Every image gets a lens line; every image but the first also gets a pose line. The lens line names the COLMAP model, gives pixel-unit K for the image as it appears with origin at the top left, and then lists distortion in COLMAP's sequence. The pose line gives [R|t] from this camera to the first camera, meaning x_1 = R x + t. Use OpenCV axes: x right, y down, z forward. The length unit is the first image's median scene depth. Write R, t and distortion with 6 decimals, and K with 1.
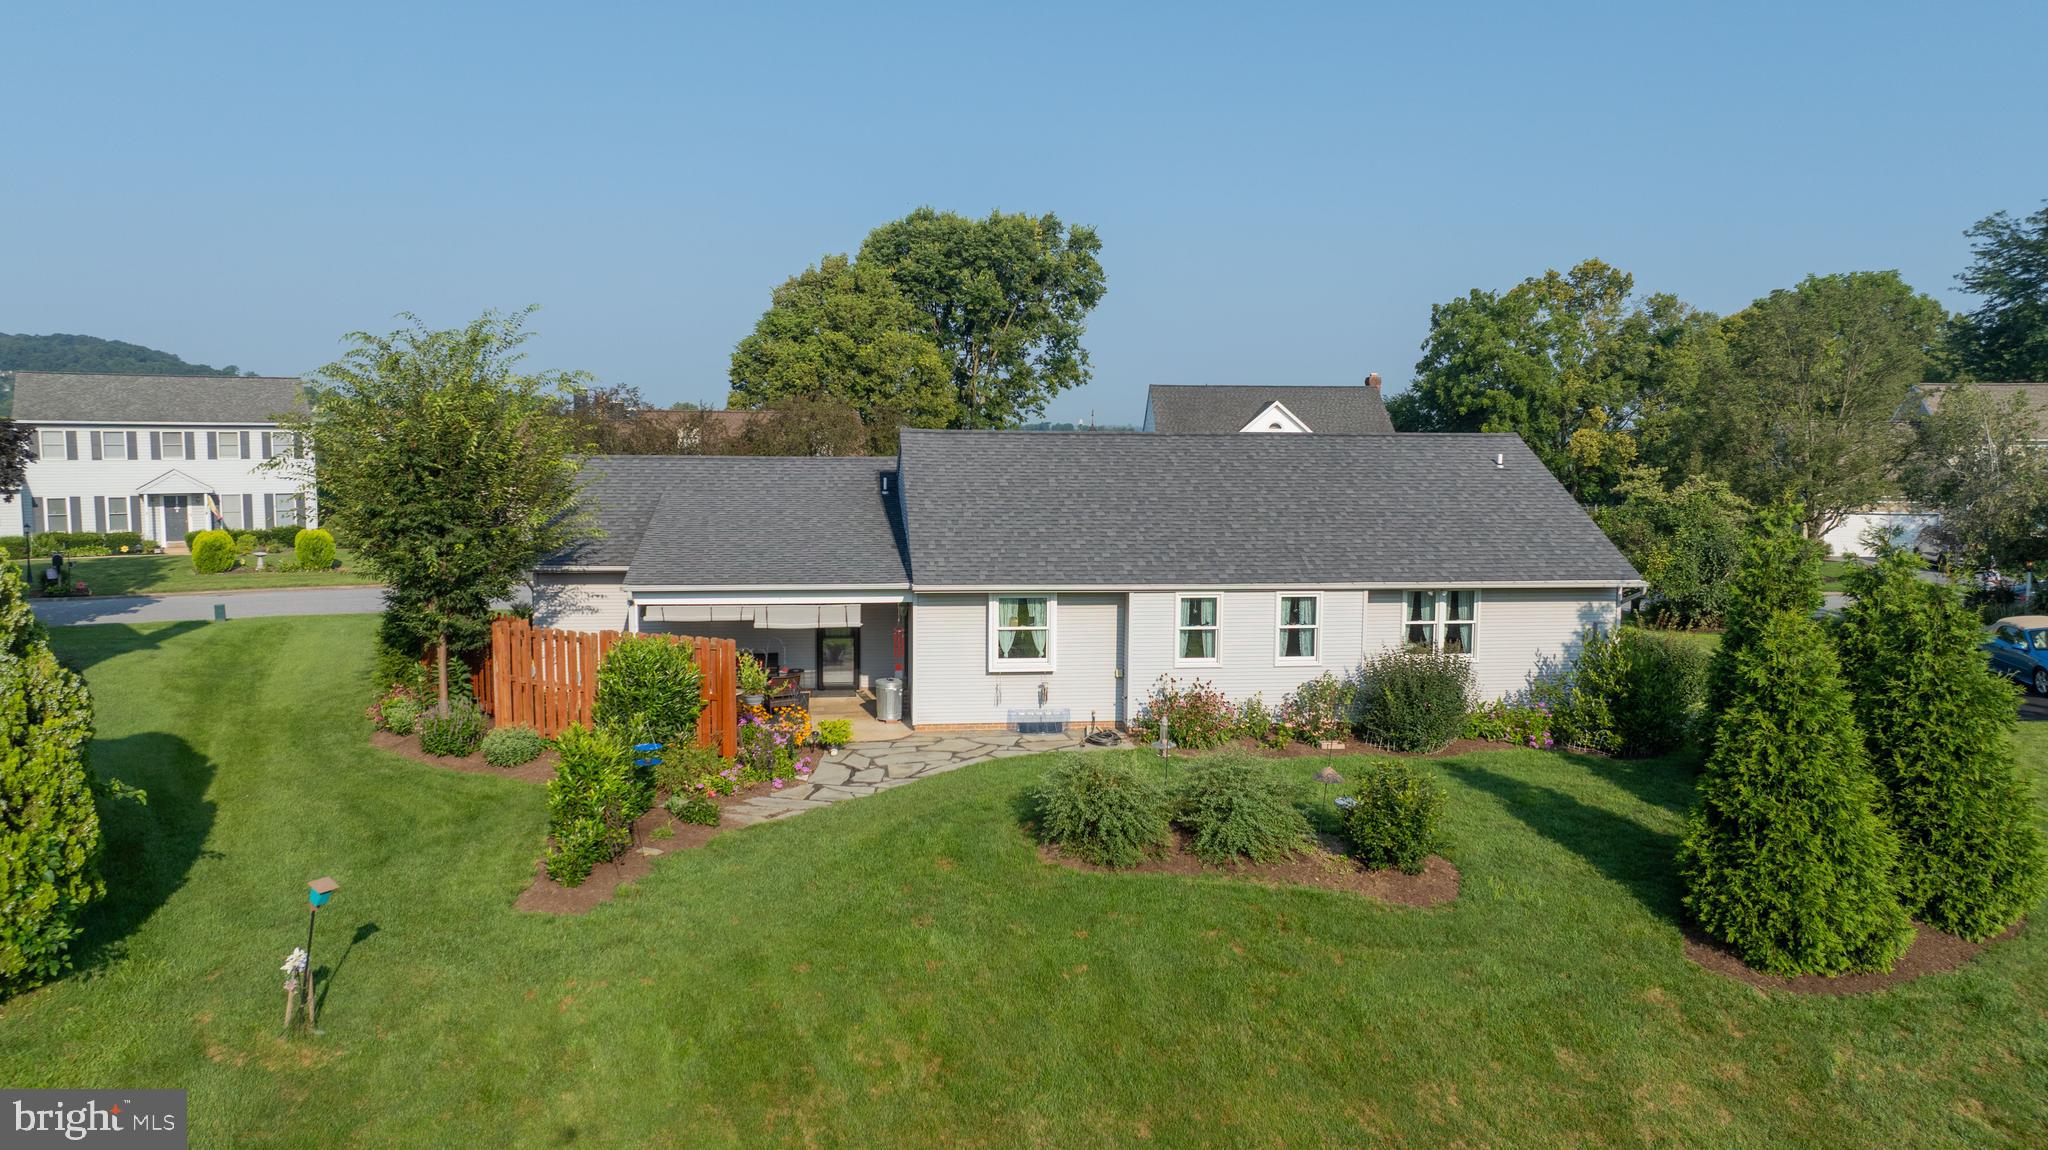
lens RADIAL K [[1439.1, 0, 1027.3], [0, 1439.1, 574.2], [0, 0, 1]] dist [-0.030321, 0.027857]
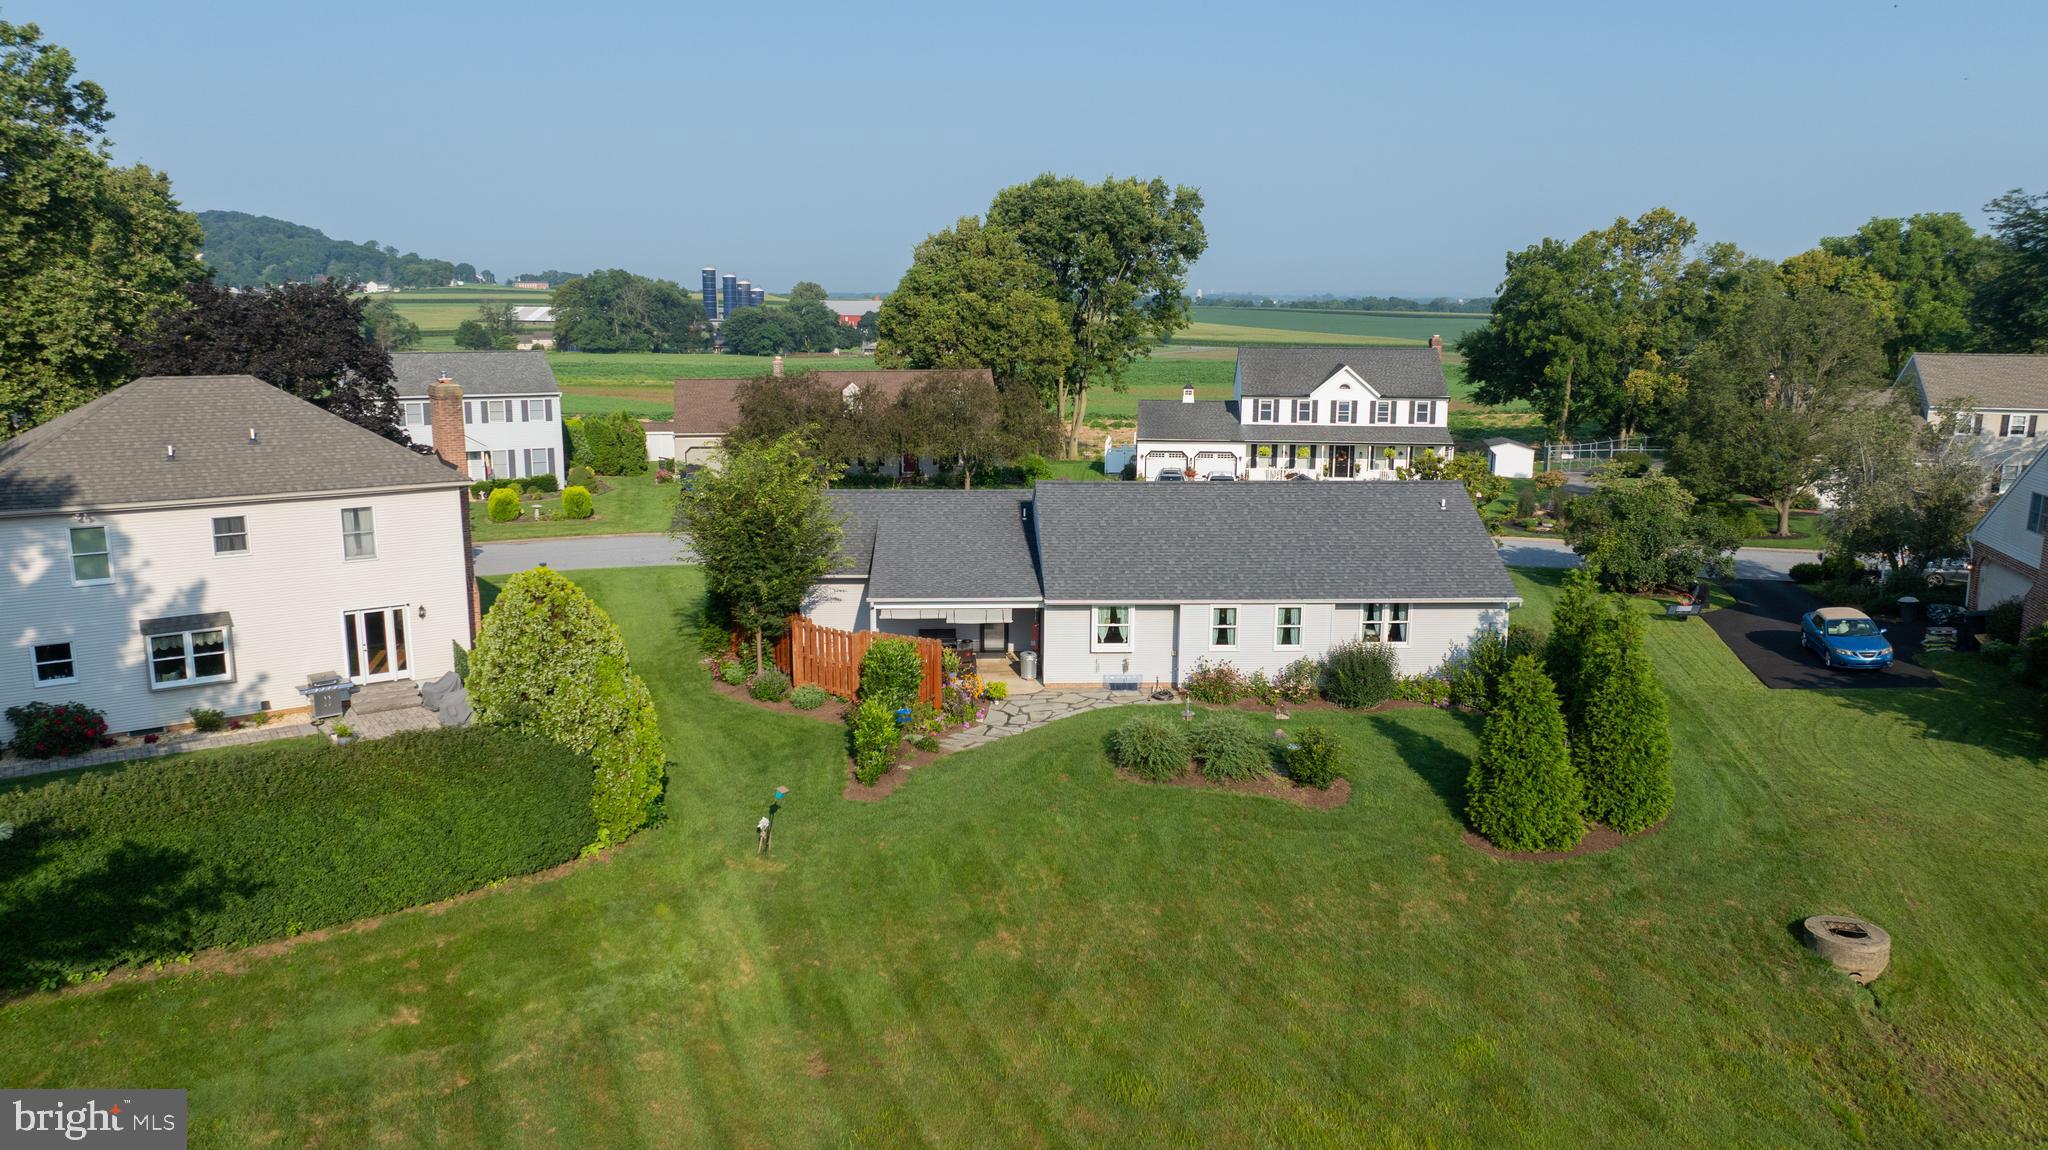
lens RADIAL K [[1439.1, 0, 1027.3], [0, 1439.1, 574.2], [0, 0, 1]] dist [-0.030321, 0.027857]
pose [[0.996779, 0.014650, -0.078847, 0.026292], [-0.007452, 0.995839, 0.090824, -0.159970], [0.079849, -0.089944, 0.992741, -0.574819]]
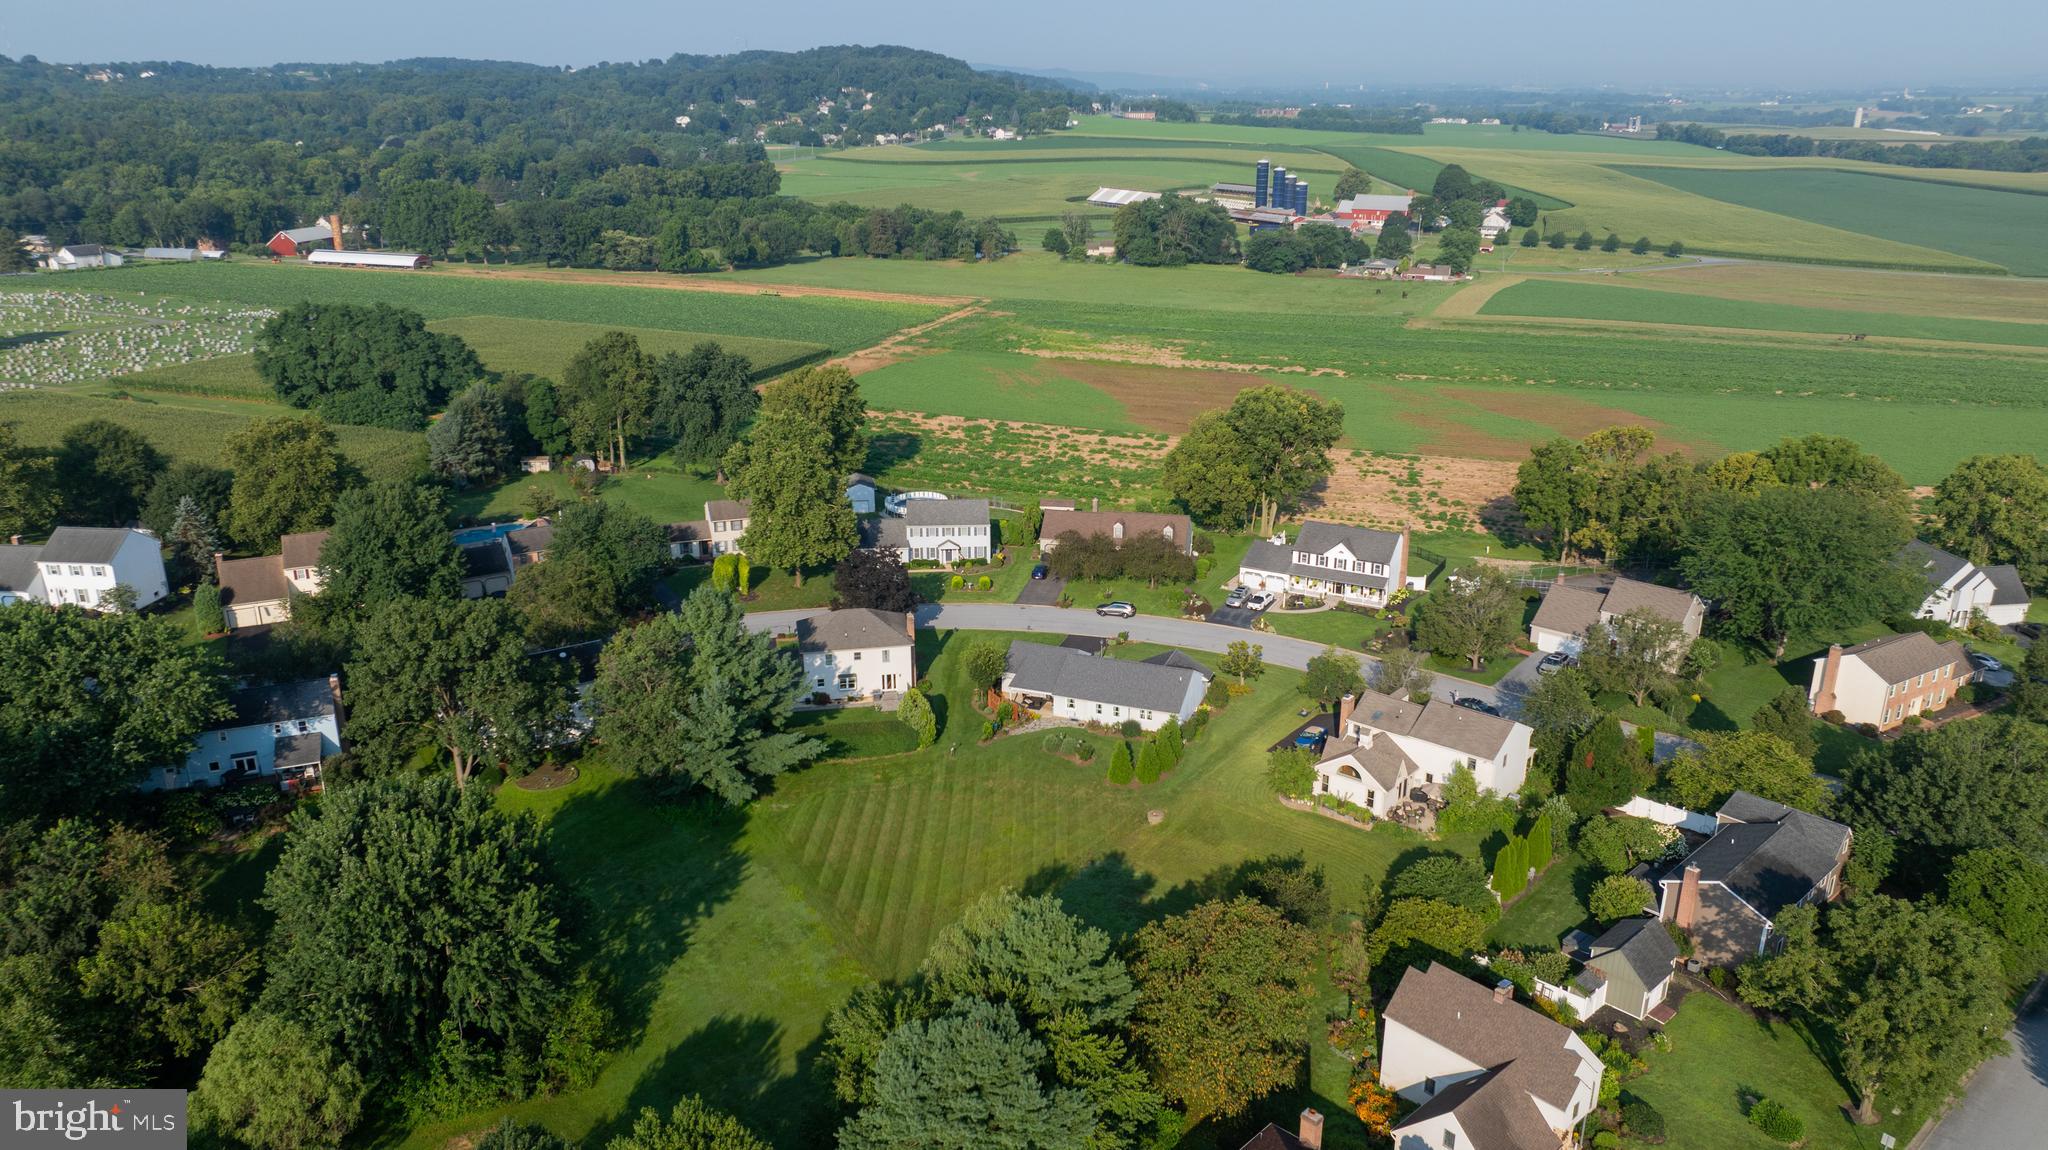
lens RADIAL K [[1439.1, 0, 1027.3], [0, 1439.1, 574.2], [0, 0, 1]] dist [-0.030321, 0.027857]
pose [[0.880563, 0.147397, -0.450424, 2.324030], [-0.040592, 0.970370, 0.238188, -1.800918], [0.472187, -0.191456, 0.860456, -3.878518]]
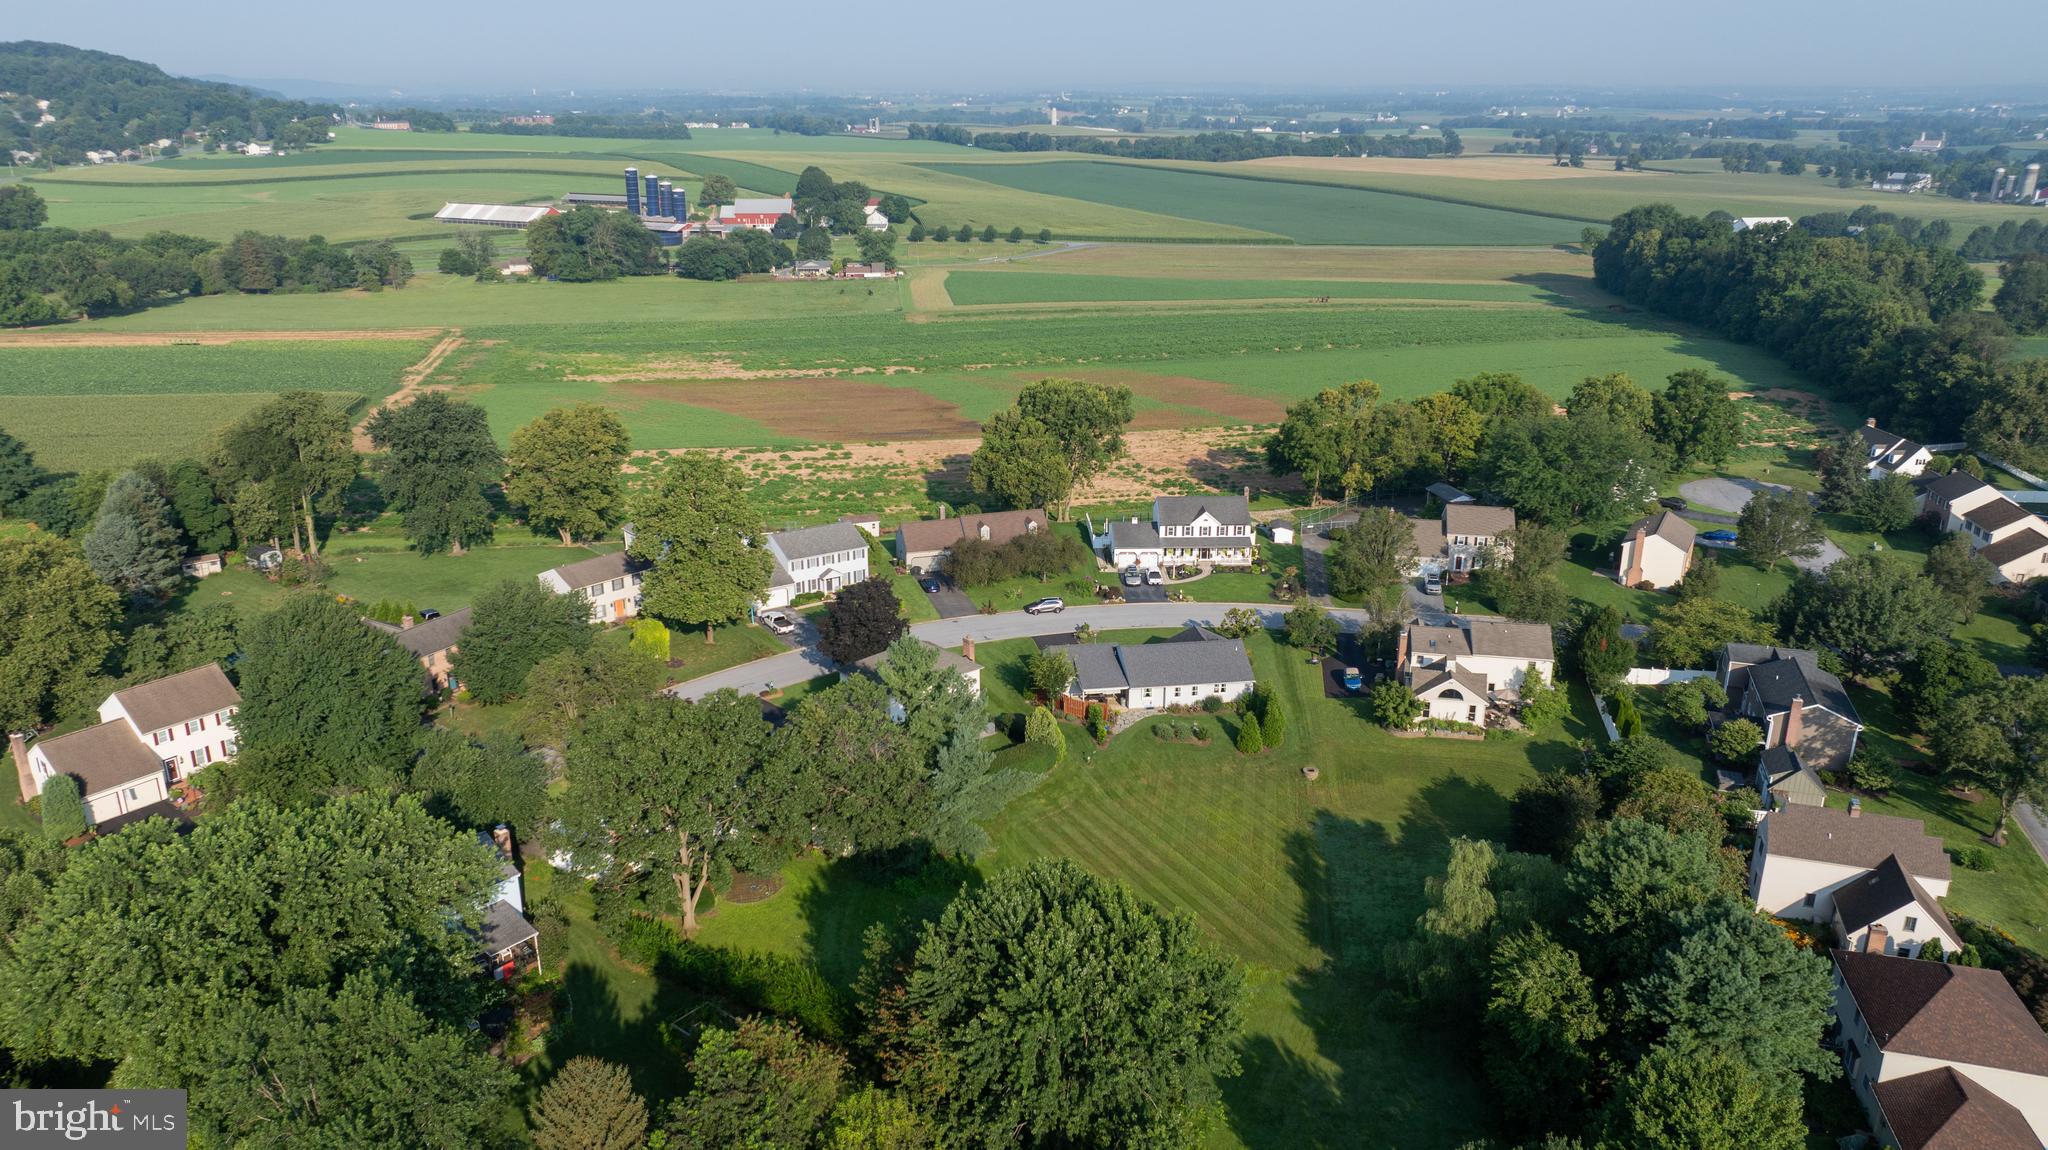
lens RADIAL K [[1439.1, 0, 1027.3], [0, 1439.1, 574.2], [0, 0, 1]] dist [-0.030321, 0.027857]
pose [[0.999705, -0.012873, 0.020599, -0.604521], [0.007873, 0.973964, 0.226567, -1.753558], [-0.022980, -0.226338, 0.973778, -4.565230]]
